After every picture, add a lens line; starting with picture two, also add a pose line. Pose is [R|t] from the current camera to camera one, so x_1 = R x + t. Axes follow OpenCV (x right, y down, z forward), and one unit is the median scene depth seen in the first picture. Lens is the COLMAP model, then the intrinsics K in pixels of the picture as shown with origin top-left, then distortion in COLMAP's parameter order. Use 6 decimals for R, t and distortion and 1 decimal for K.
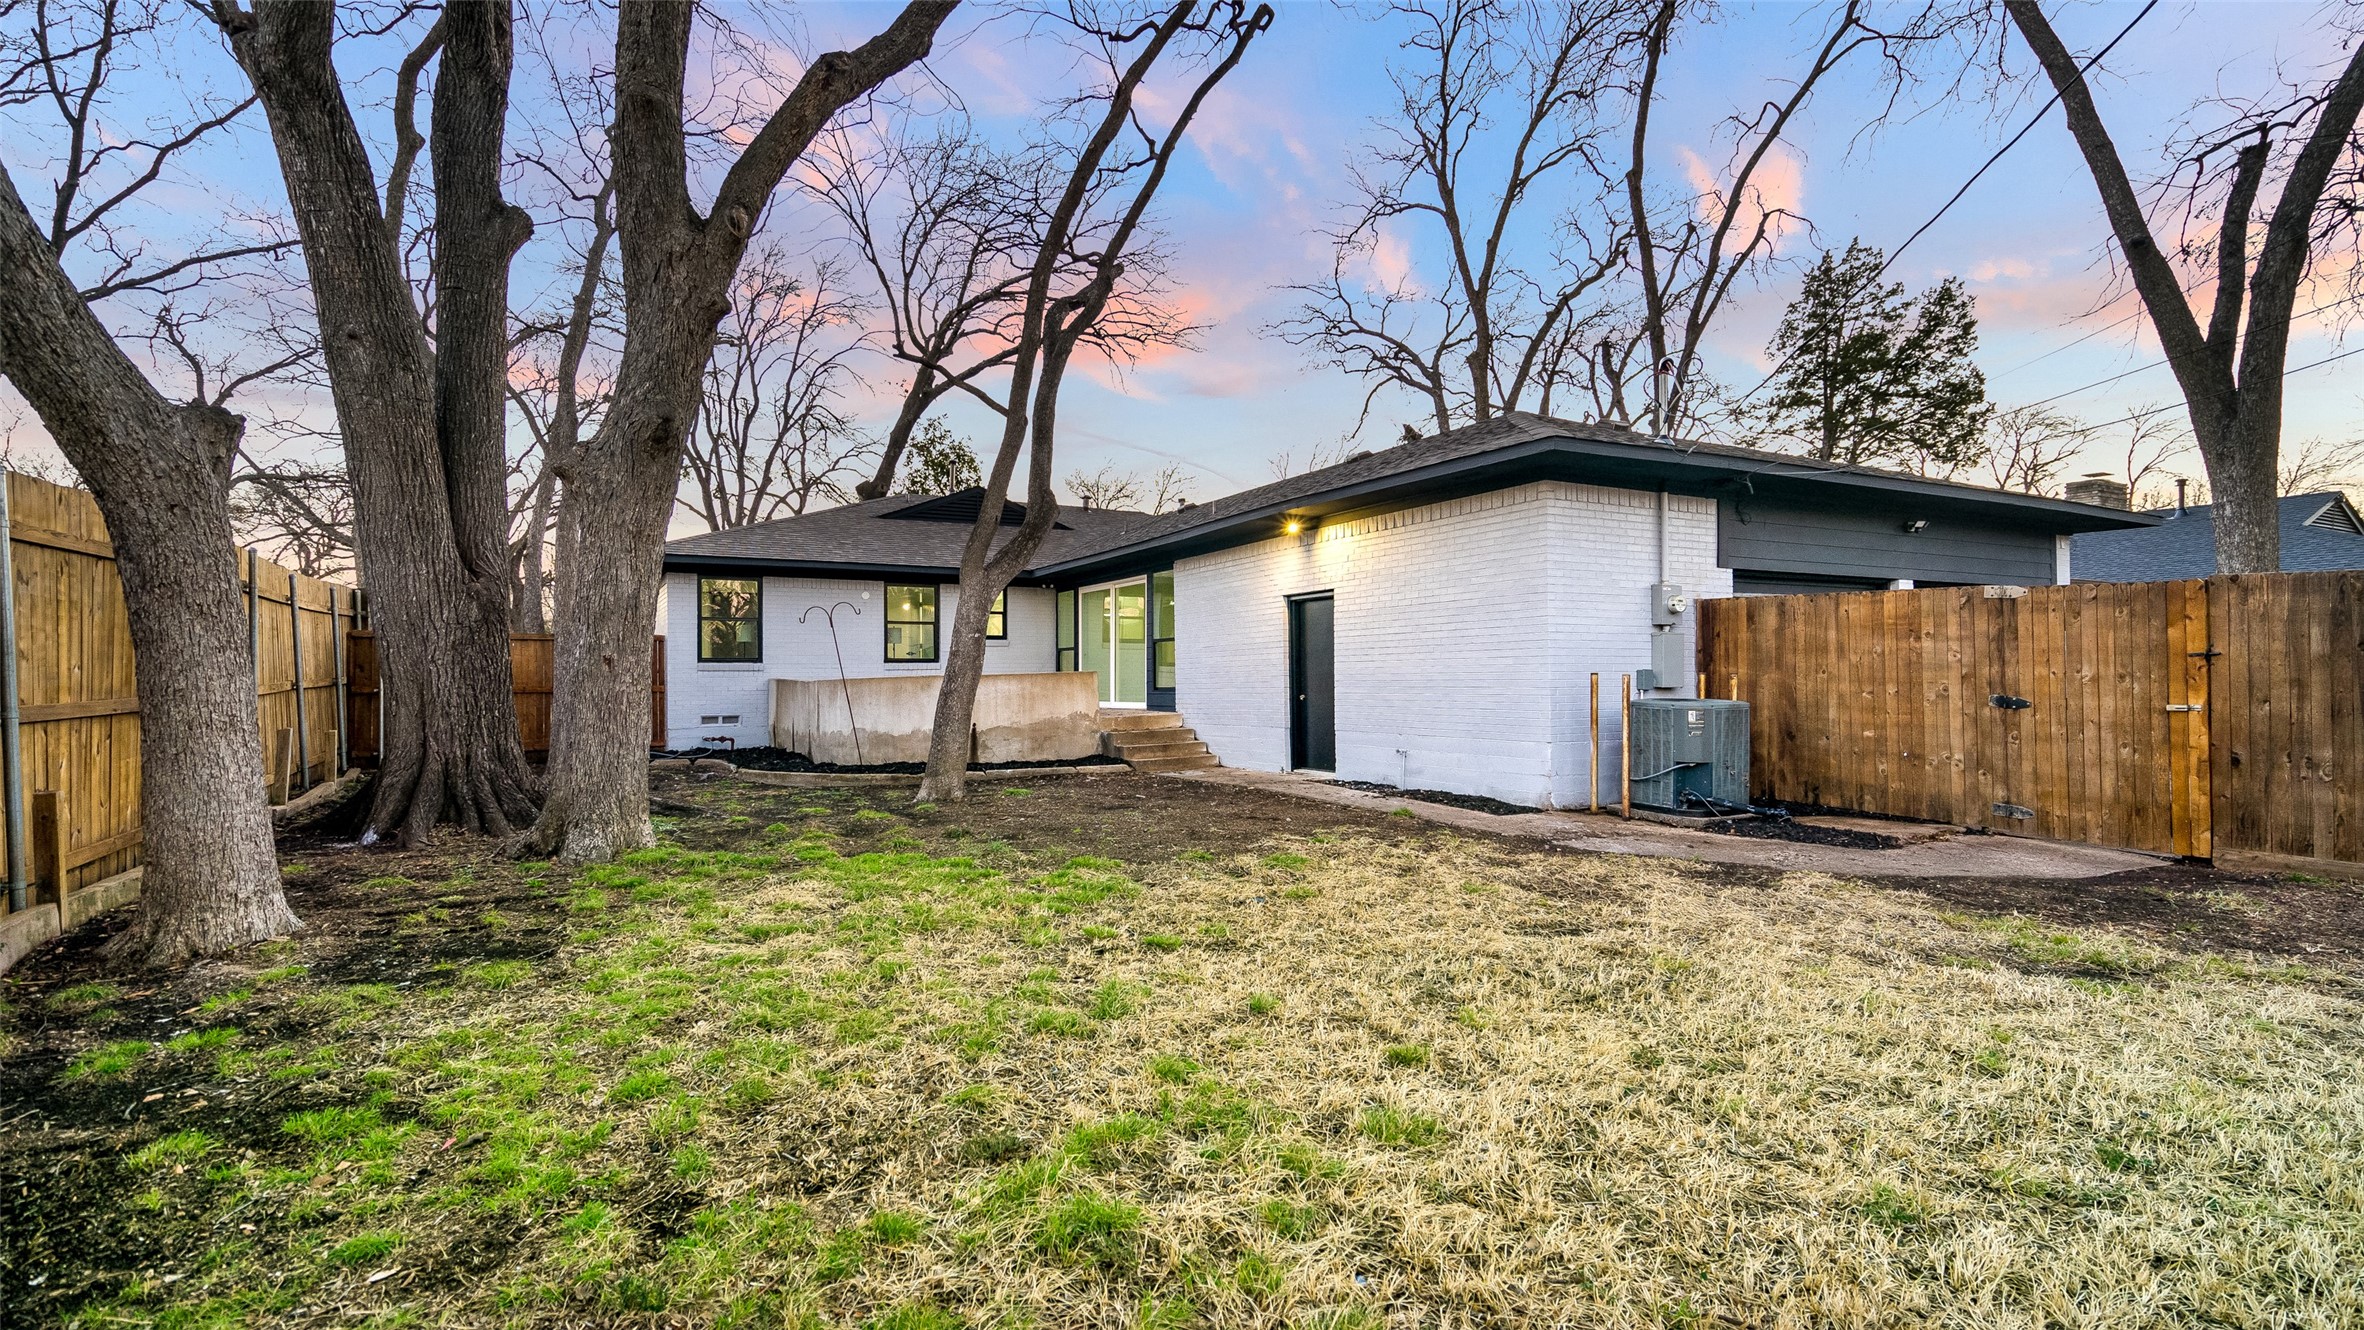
lens RADIAL K [[1202.5, 0, 1182.0], [0, 1202.5, 665.0], [0, 0, 1]] dist [0.056314, 0.000172]
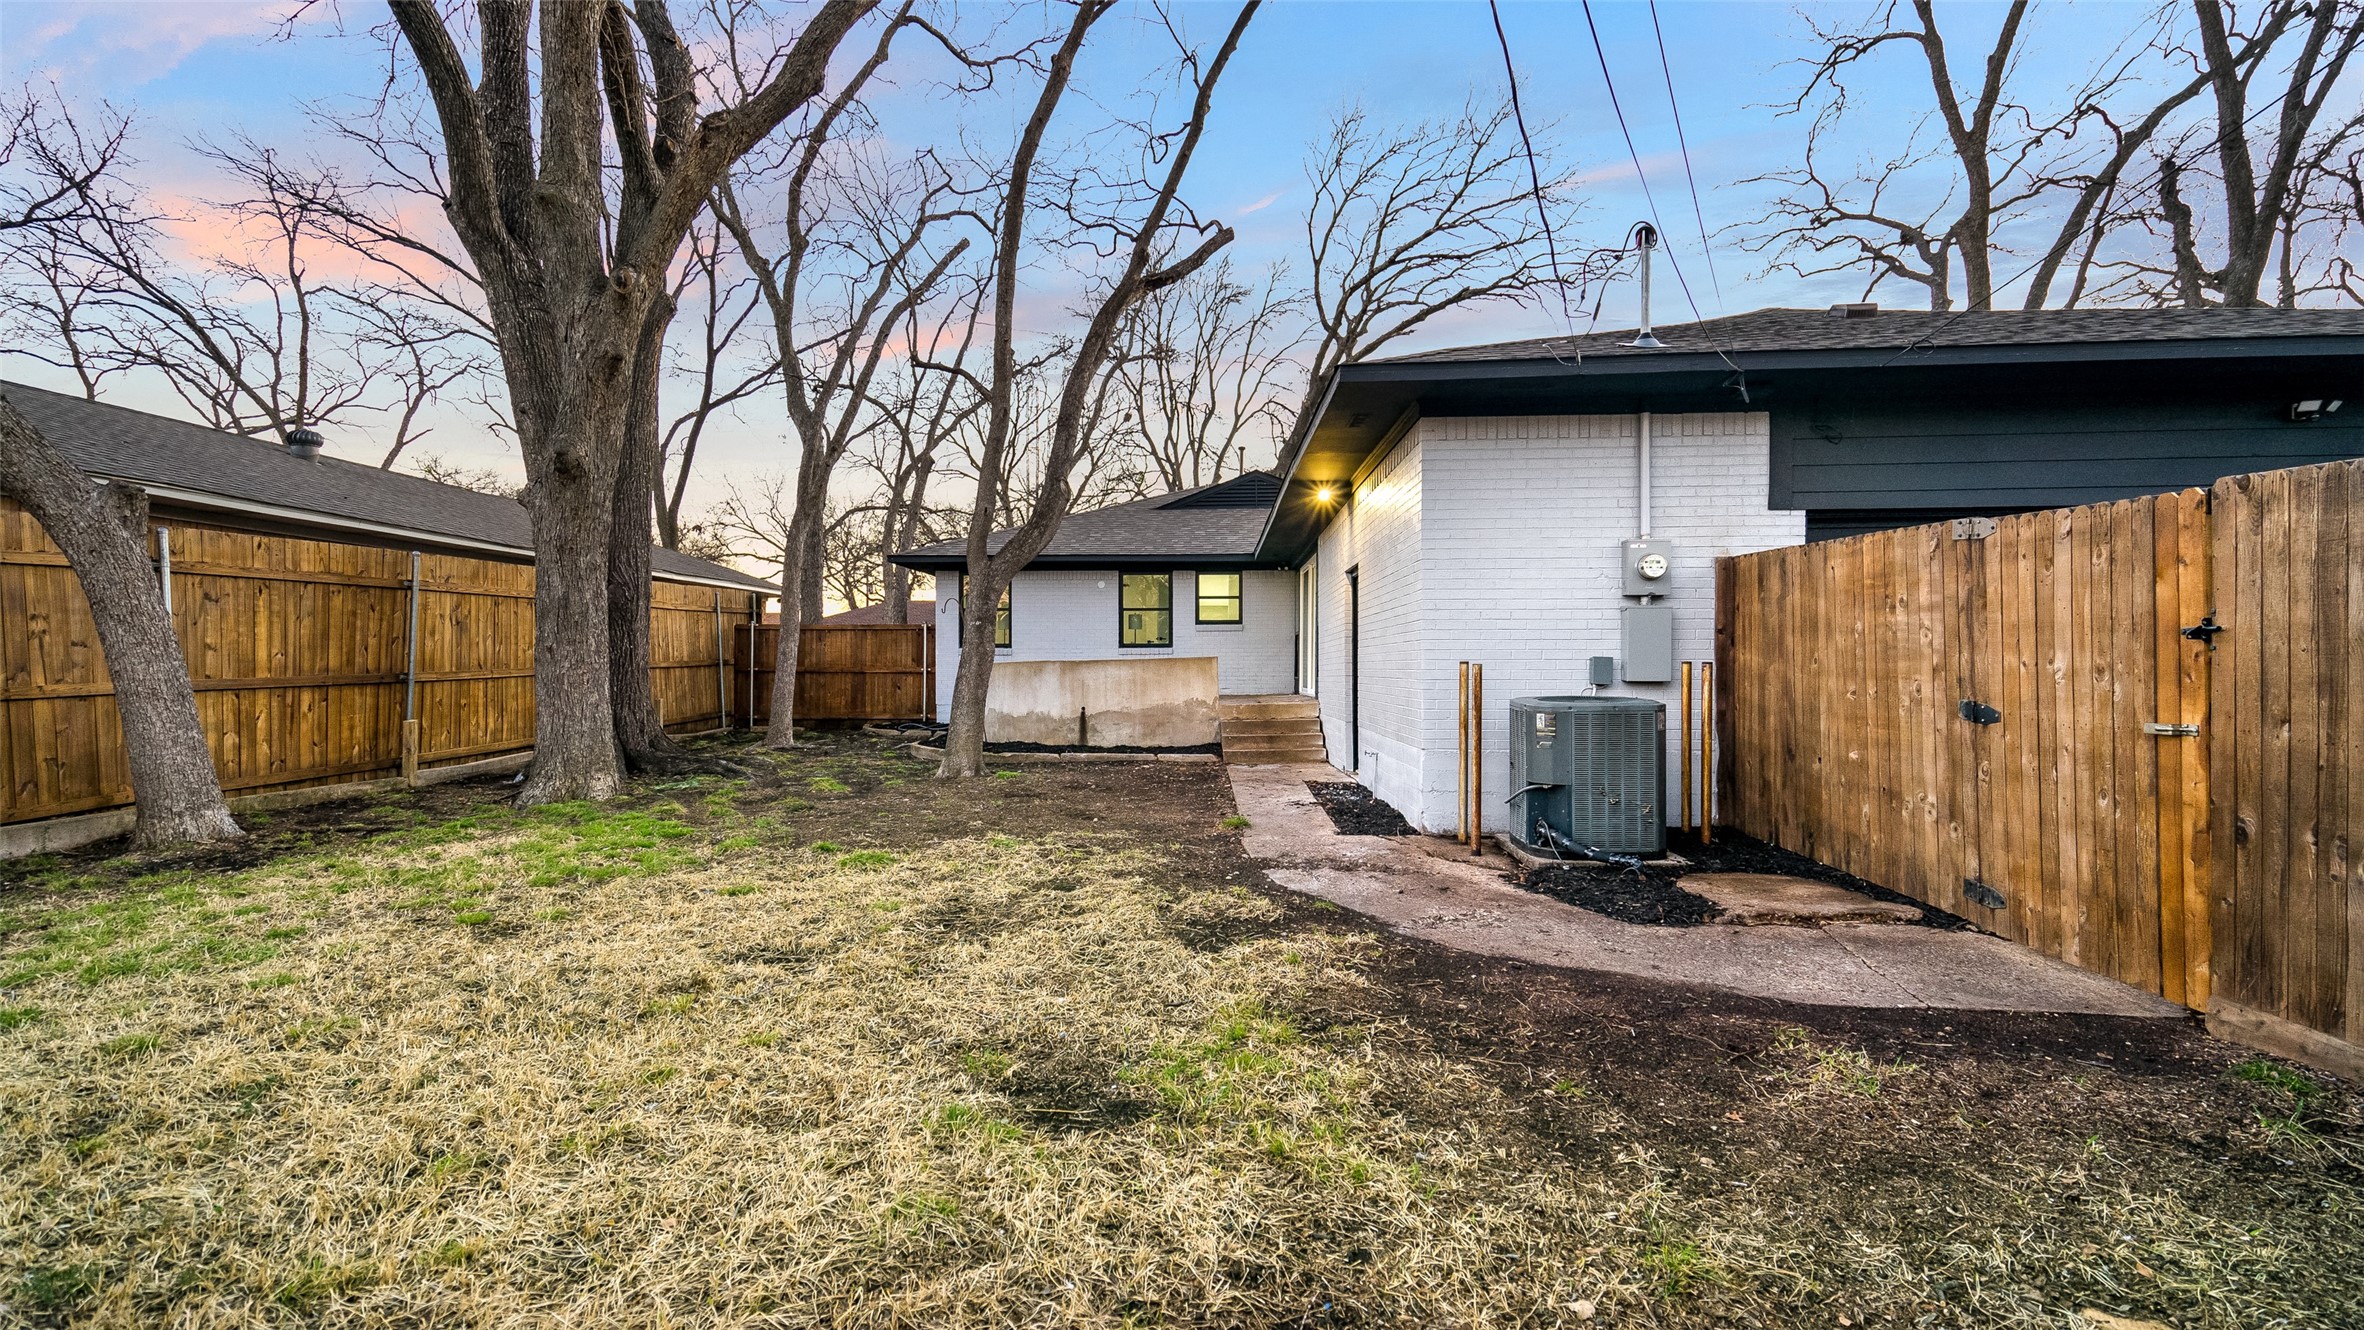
lens RADIAL K [[1202.5, 0, 1182.0], [0, 1202.5, 665.0], [0, 0, 1]] dist [0.056314, 0.000172]
pose [[0.825653, 0.004788, -0.564159, 0.694162], [0.003712, 0.999896, 0.013918, -0.002523], [0.564167, -0.013586, 0.825549, 0.289367]]
